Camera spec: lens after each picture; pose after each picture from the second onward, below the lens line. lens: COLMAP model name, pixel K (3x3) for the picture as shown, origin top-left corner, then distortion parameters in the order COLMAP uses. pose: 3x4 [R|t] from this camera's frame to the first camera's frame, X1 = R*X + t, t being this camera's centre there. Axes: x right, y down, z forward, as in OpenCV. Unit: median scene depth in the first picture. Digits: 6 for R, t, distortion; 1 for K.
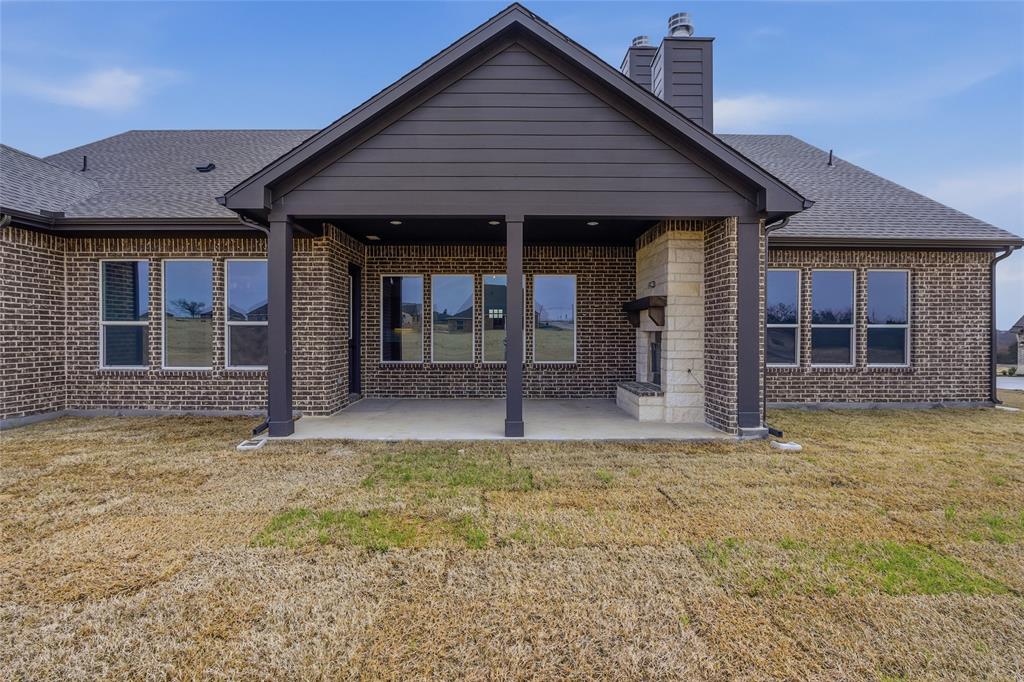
lens RADIAL K [[483.0, 0, 511.0], [0, 483.0, 344.4], [0, 0, 1]] dist [-0.020163, 0.003157]
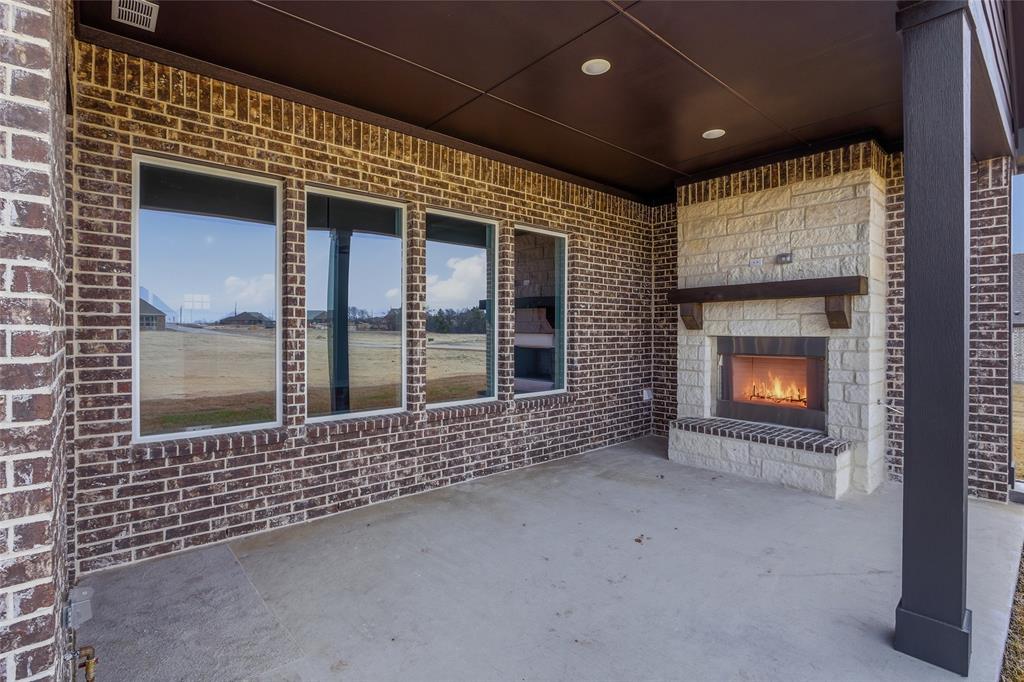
lens RADIAL K [[491.8, 0, 510.3], [0, 491.8, 336.9], [0, 0, 1]] dist [-0.012255, 0.002308]
pose [[0.754967, -0.011249, 0.655666, -0.330094], [0.017146, 0.999850, -0.002589, -0.028107], [-0.655538, 0.013197, 0.755047, 0.689334]]
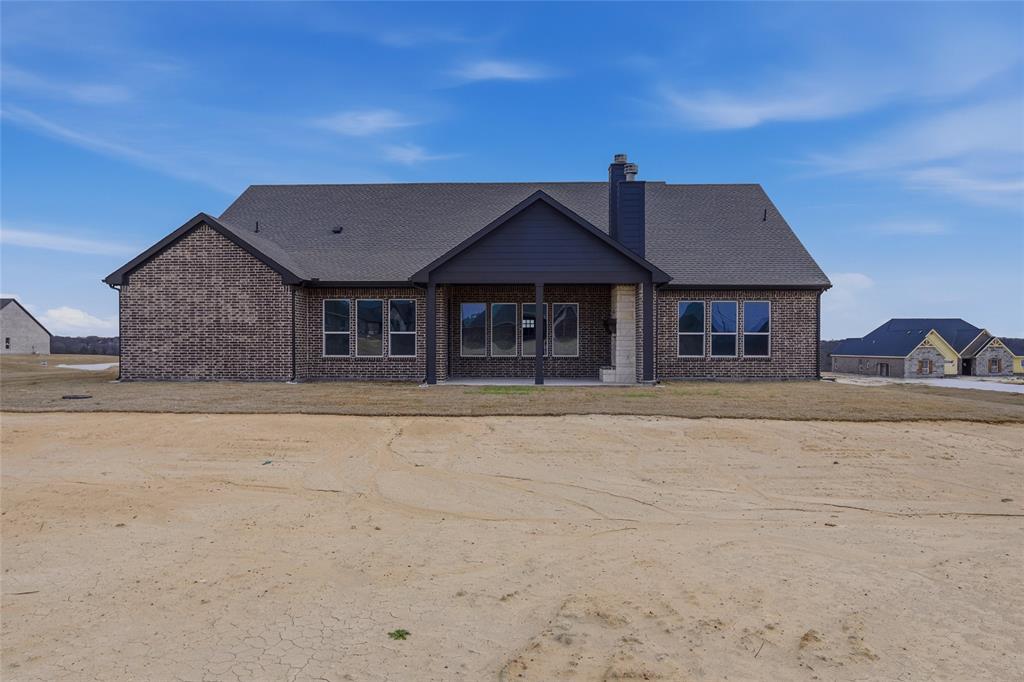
lens RADIAL K [[672.3, 0, 514.6], [0, 672.3, 357.0], [0, 0, 1]] dist [-0.015310, 0.007264]
pose [[0.998882, -0.000002, -0.047269, 0.029256], [-0.000306, 0.999979, -0.006500, 0.063844], [0.047268, 0.006508, 0.998861, -1.511658]]
